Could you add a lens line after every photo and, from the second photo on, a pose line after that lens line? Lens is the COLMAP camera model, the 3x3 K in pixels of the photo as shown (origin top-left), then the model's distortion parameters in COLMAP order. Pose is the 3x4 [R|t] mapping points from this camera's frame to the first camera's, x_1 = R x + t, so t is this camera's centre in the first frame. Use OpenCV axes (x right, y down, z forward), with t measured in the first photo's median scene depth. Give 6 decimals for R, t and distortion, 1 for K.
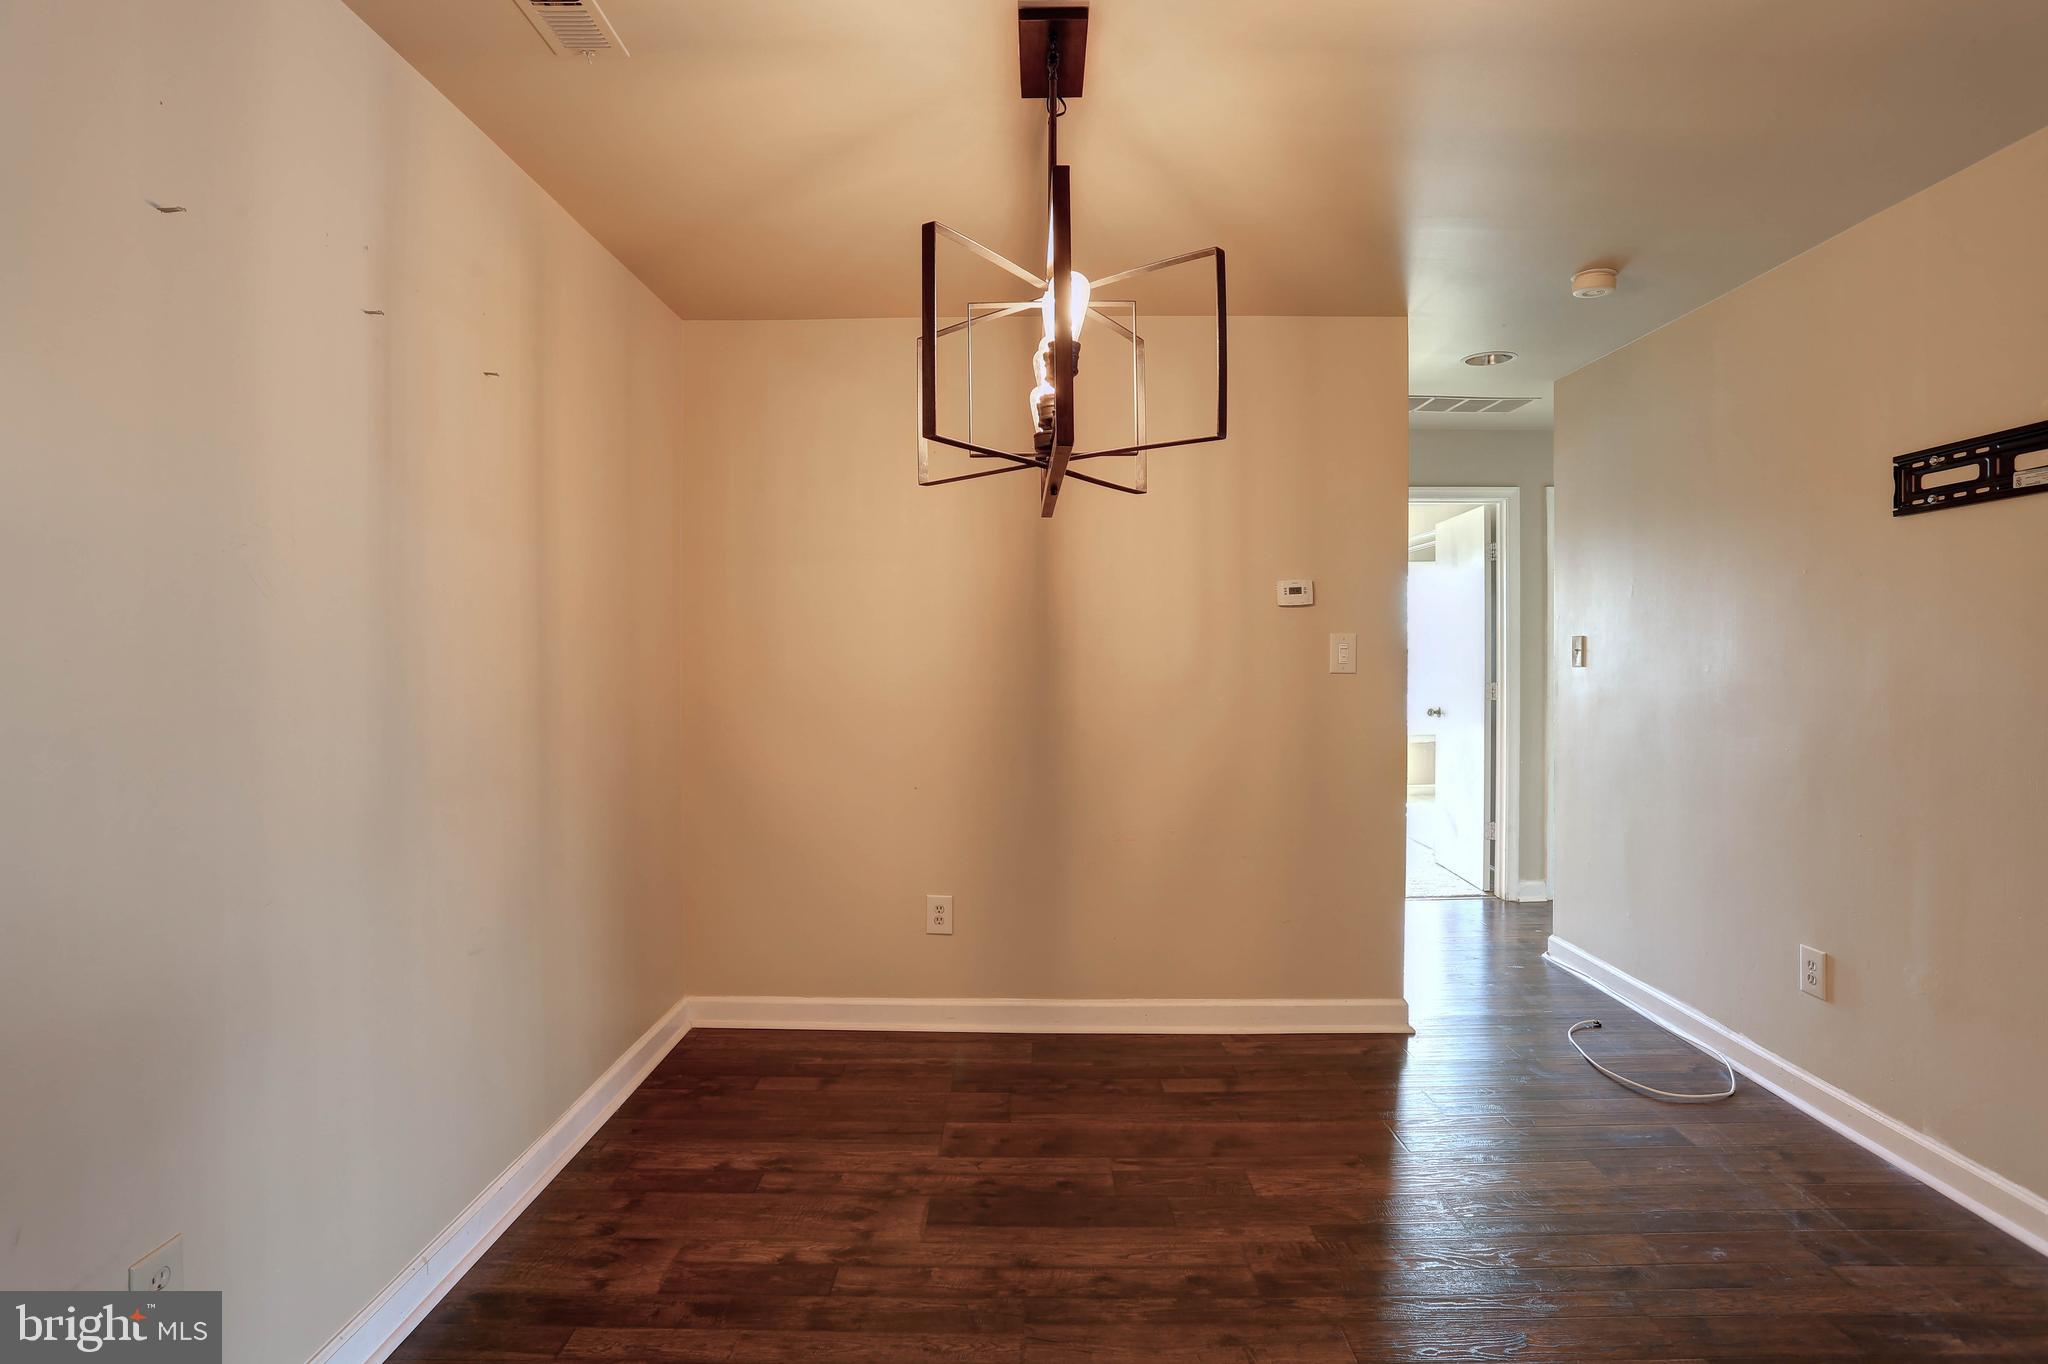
lens RADIAL K [[1016.9, 0, 1031.3], [0, 1016.9, 657.2], [0, 0, 1]] dist [-0.050023, 0.061156]
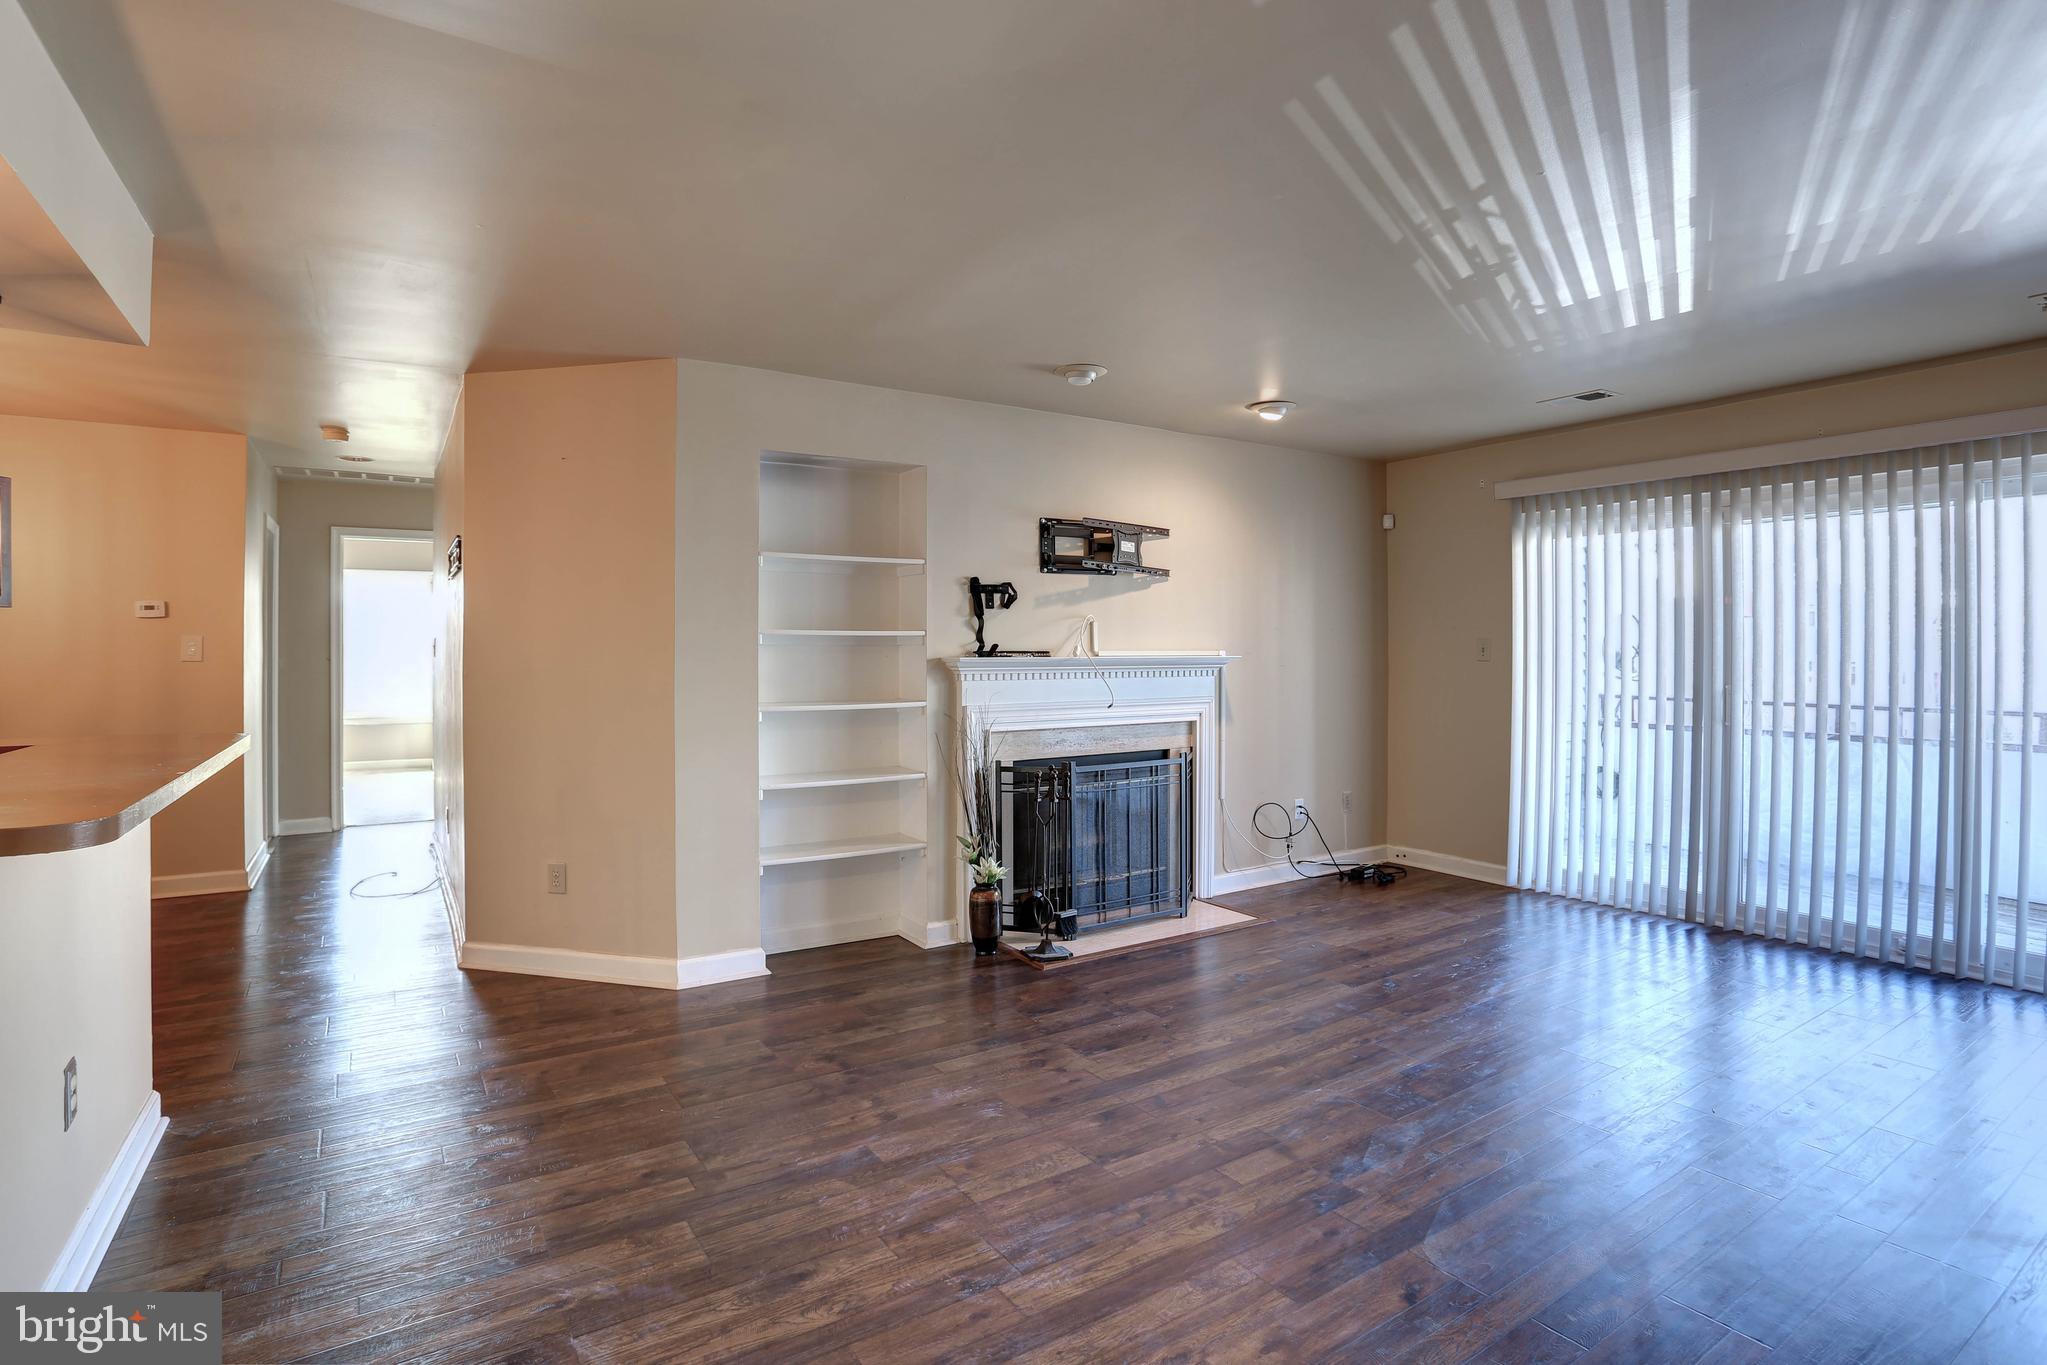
lens RADIAL K [[1011.5, 0, 977.0], [0, 1011.5, 654.9], [0, 0, 1]] dist [-0.086408, 0.039578]
pose [[0.848312, -0.000975, 0.529496, 0.796088], [-0.000907, 0.999994, 0.003294, 0.000708], [-0.529496, -0.003275, 0.848306, -1.340674]]
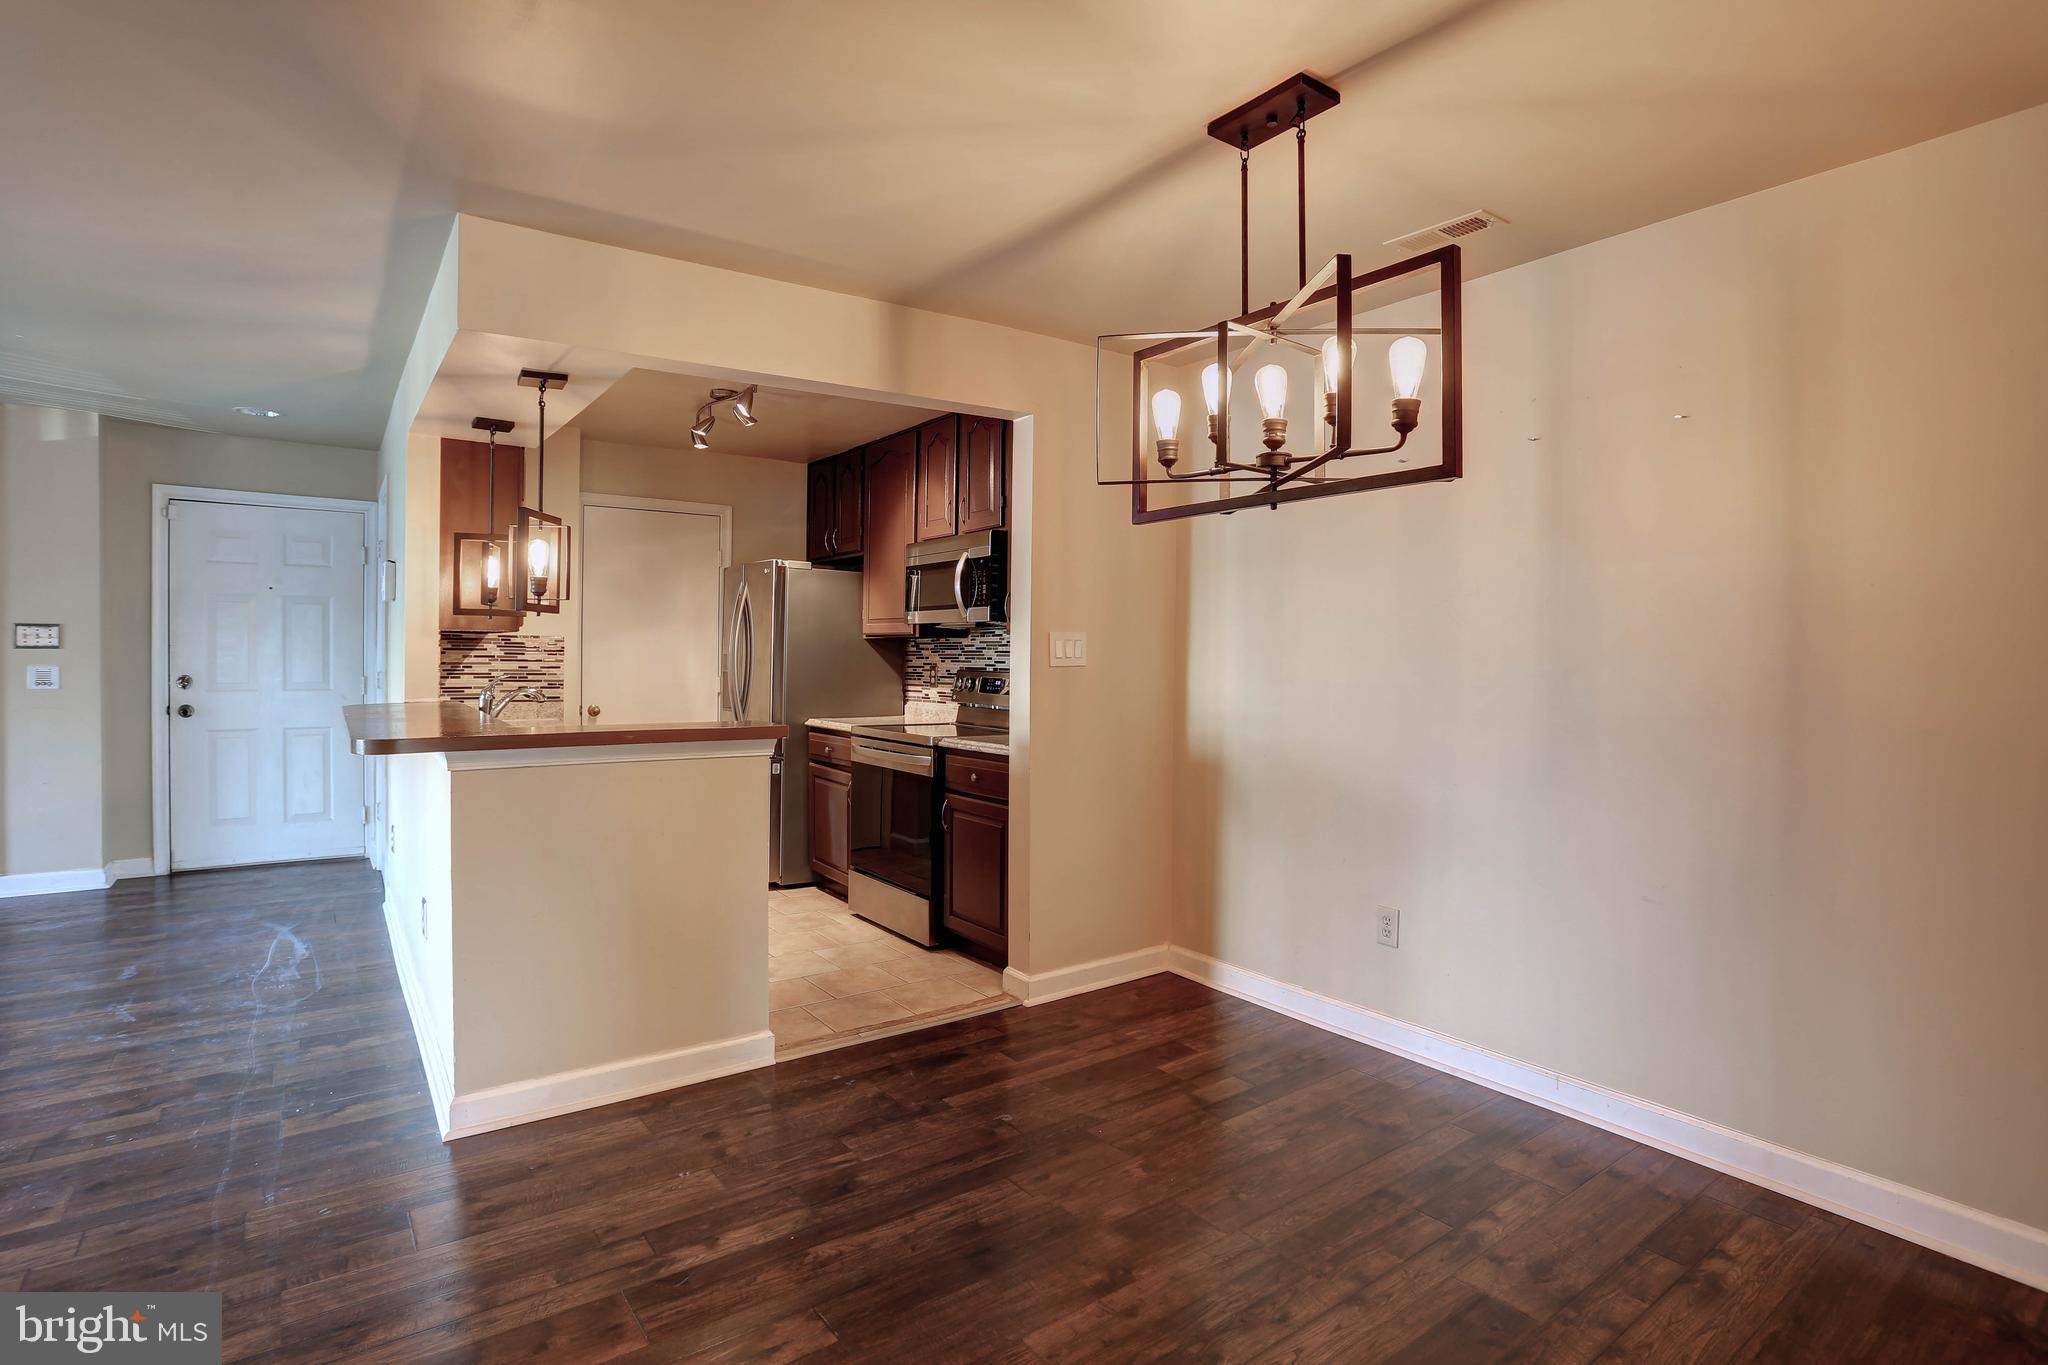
lens RADIAL K [[1009.2, 0, 1021.7], [0, 1009.2, 663.6], [0, 0, 1]] dist [-0.078401, 0.033342]
pose [[-0.805561, -0.000841, -0.592512, 0.716416], [-0.010833, 0.999853, 0.013309, -0.002476], [0.592413, 0.017140, -0.805452, 1.402228]]
